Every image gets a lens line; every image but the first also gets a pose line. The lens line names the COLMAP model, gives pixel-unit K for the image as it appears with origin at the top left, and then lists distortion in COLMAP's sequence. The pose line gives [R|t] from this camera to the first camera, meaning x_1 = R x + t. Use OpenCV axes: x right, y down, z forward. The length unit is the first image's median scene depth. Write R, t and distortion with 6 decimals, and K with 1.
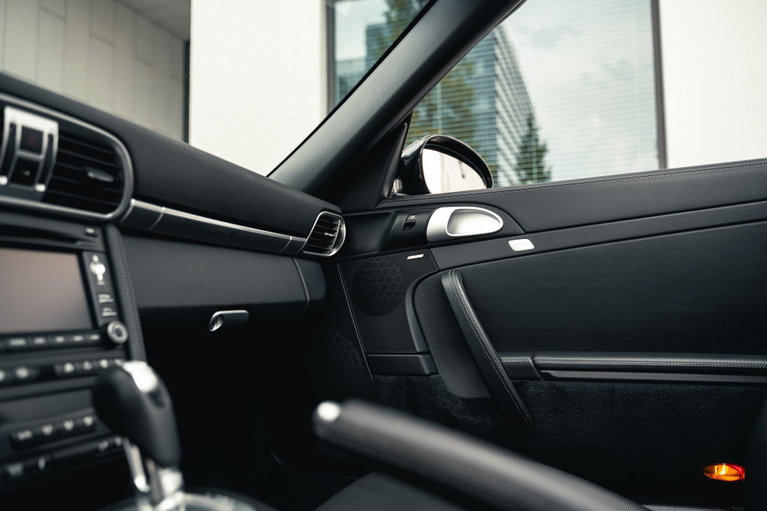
lens RADIAL K [[626.4, 0, 384.0], [0, 626.4, 254.2], [0, 0, 1]] dist [0.000858, 0.000643]
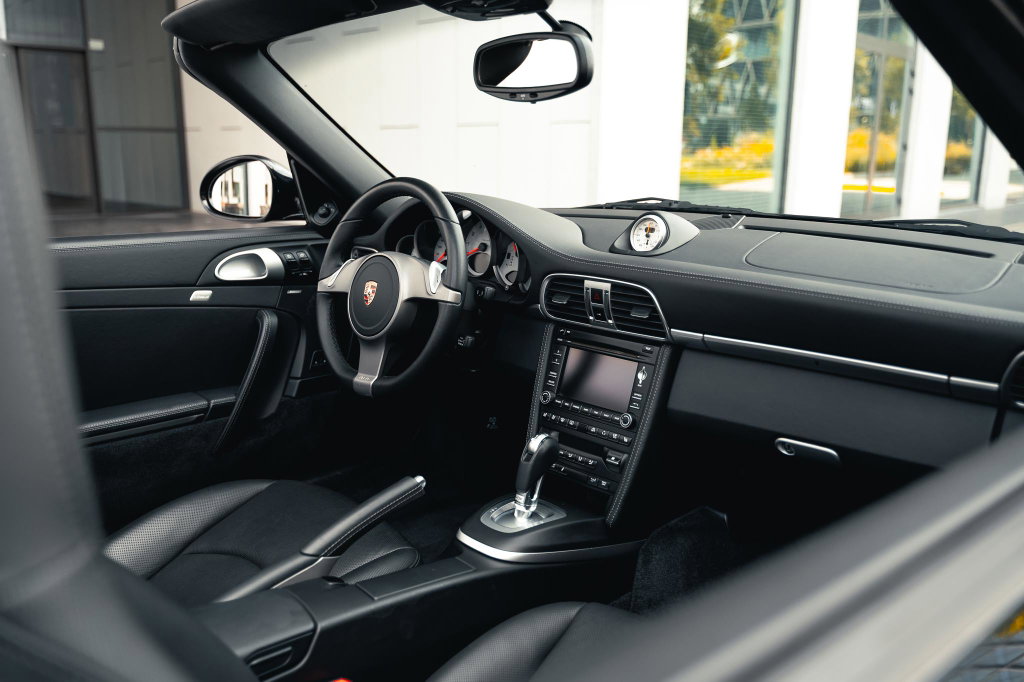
lens RADIAL K [[836.3, 0, 508.4], [0, 836.3, 334.0], [0, 0, 1]] dist [0.000858, 0.000643]
pose [[-0.421054, 0.212151, -0.881876, 1.394359], [0.081281, 0.977176, 0.196269, -0.485753], [0.903386, 0.010960, -0.428687, 1.563745]]
